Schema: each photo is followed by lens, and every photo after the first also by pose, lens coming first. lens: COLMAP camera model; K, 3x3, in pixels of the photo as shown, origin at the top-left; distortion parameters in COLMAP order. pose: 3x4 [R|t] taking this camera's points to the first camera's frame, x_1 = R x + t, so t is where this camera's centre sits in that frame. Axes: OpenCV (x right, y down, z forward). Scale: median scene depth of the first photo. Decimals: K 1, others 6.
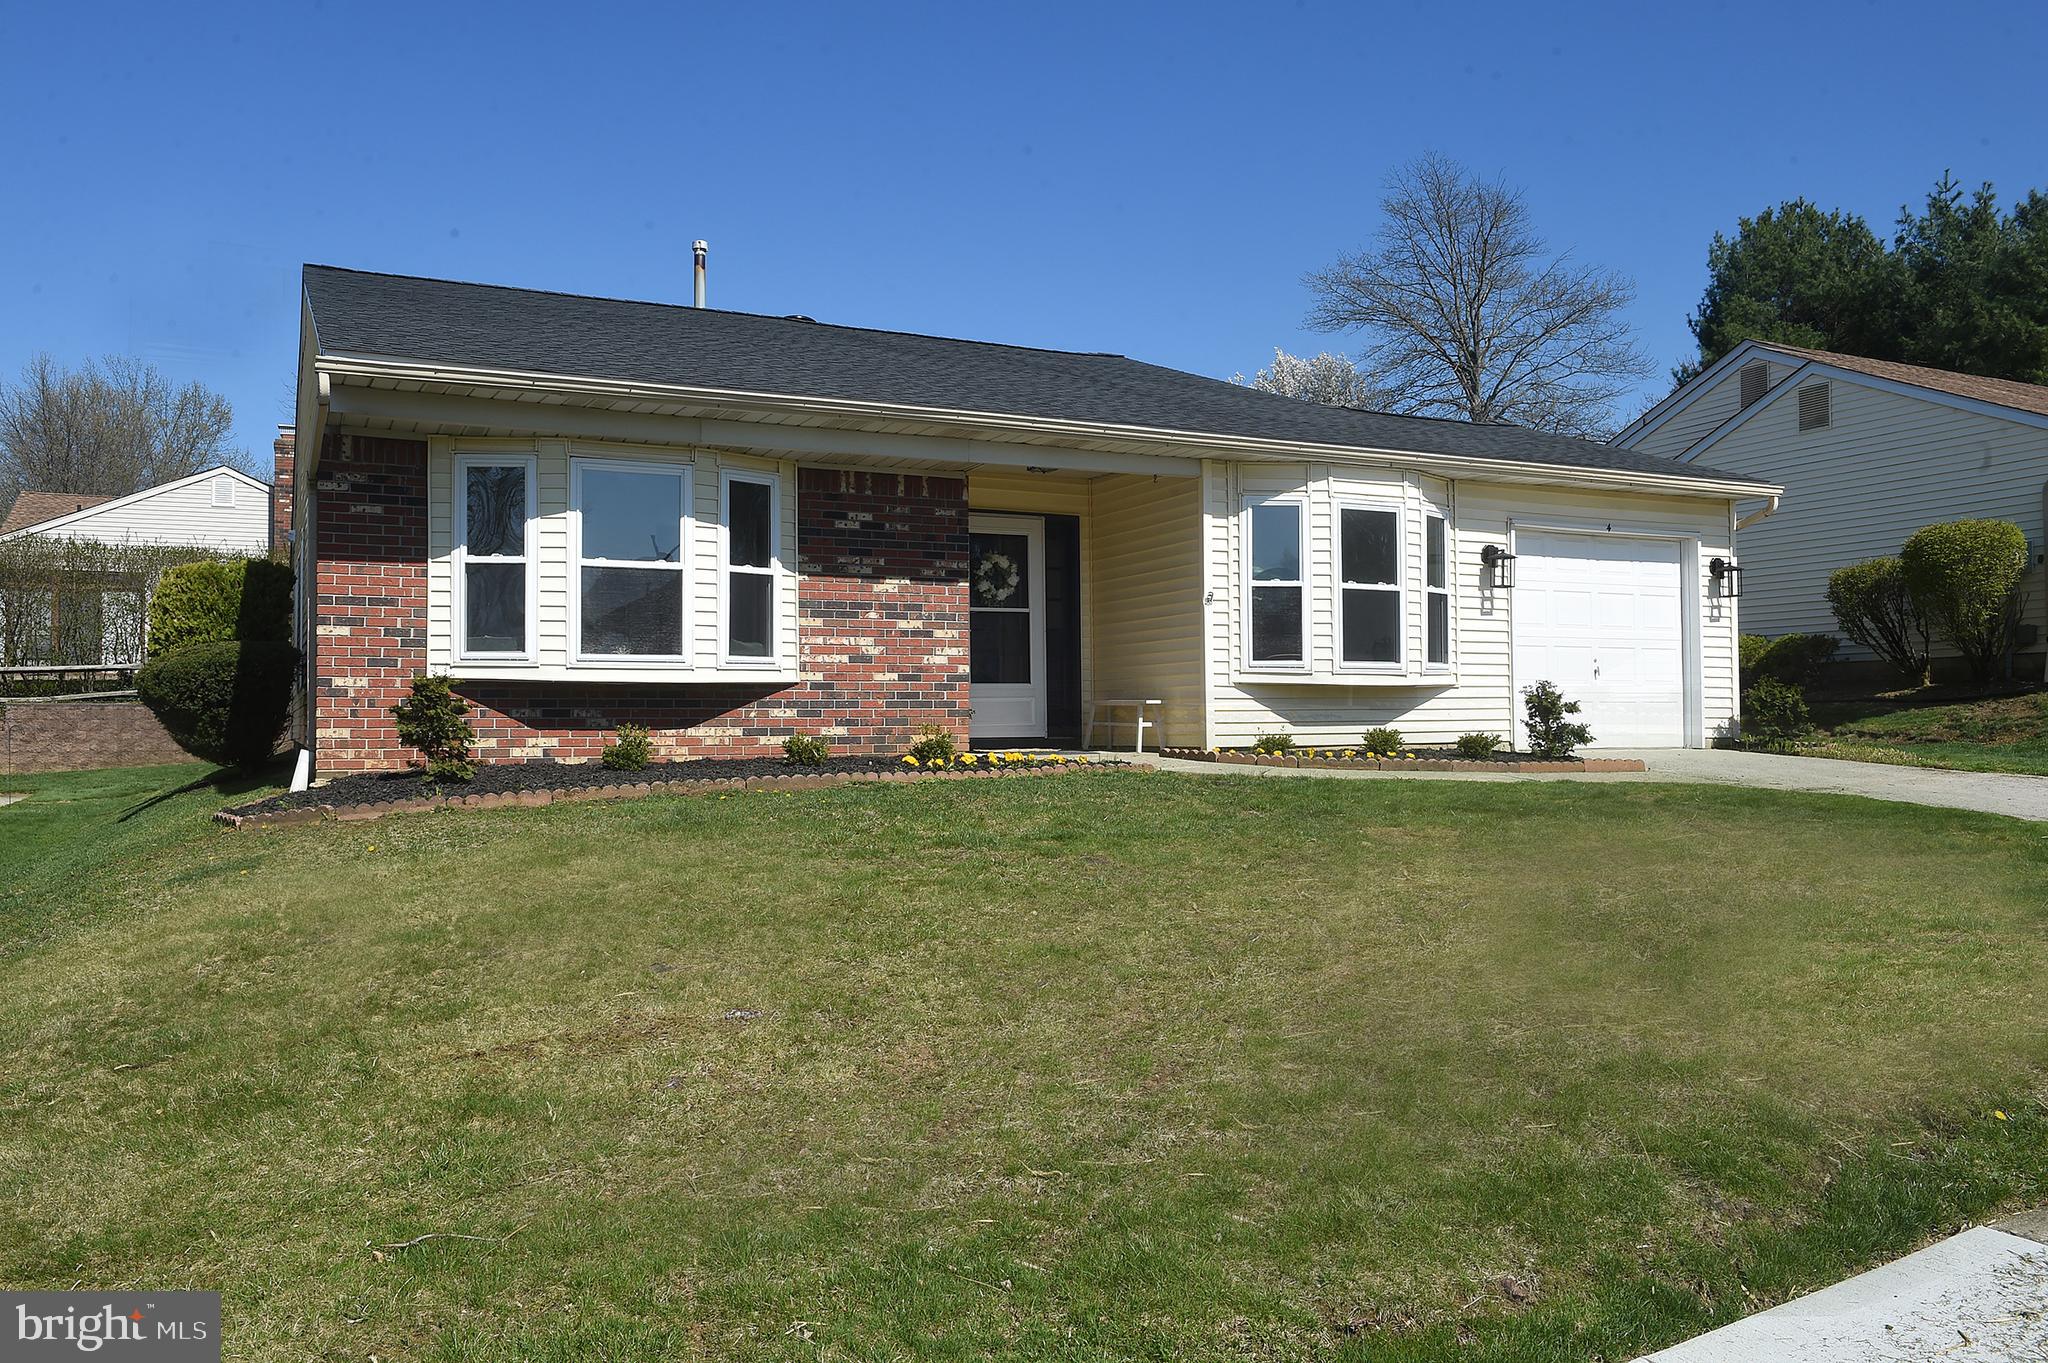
lens RADIAL K [[1596.6, 0, 1056.9], [0, 1596.6, 680.9], [0, 0, 1]] dist [-0.035737, -0.003646]
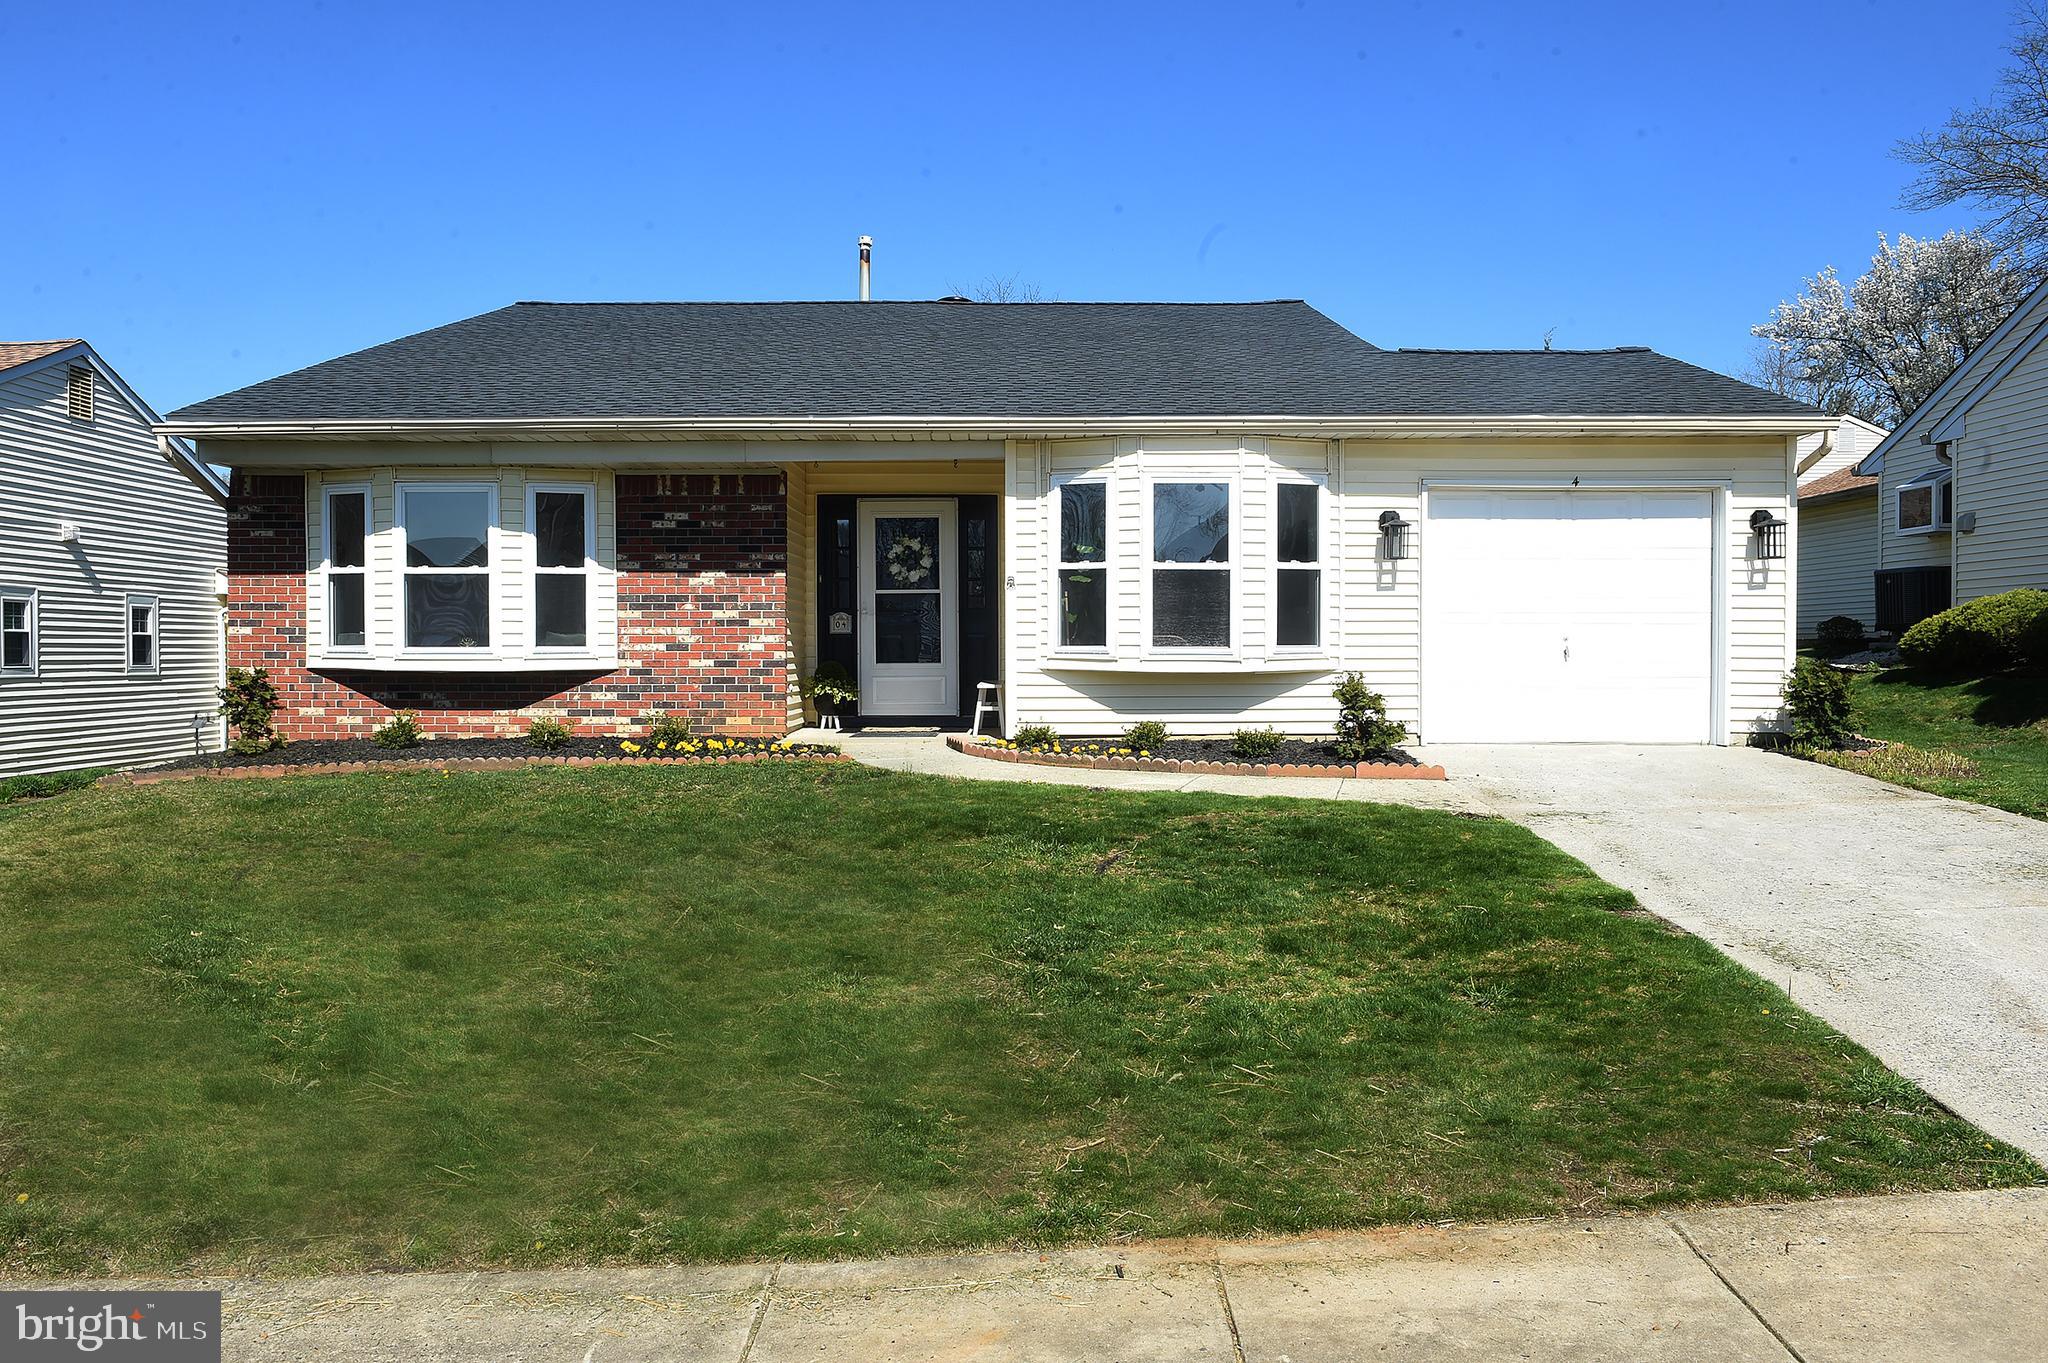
lens RADIAL K [[1596.6, 0, 1056.9], [0, 1596.6, 680.9], [0, 0, 1]] dist [-0.035737, -0.003646]
pose [[0.885927, 0.014422, -0.463601, 0.606960], [0.006338, 0.999047, 0.043190, -0.035642], [0.463782, -0.041201, 0.884991, 0.151635]]
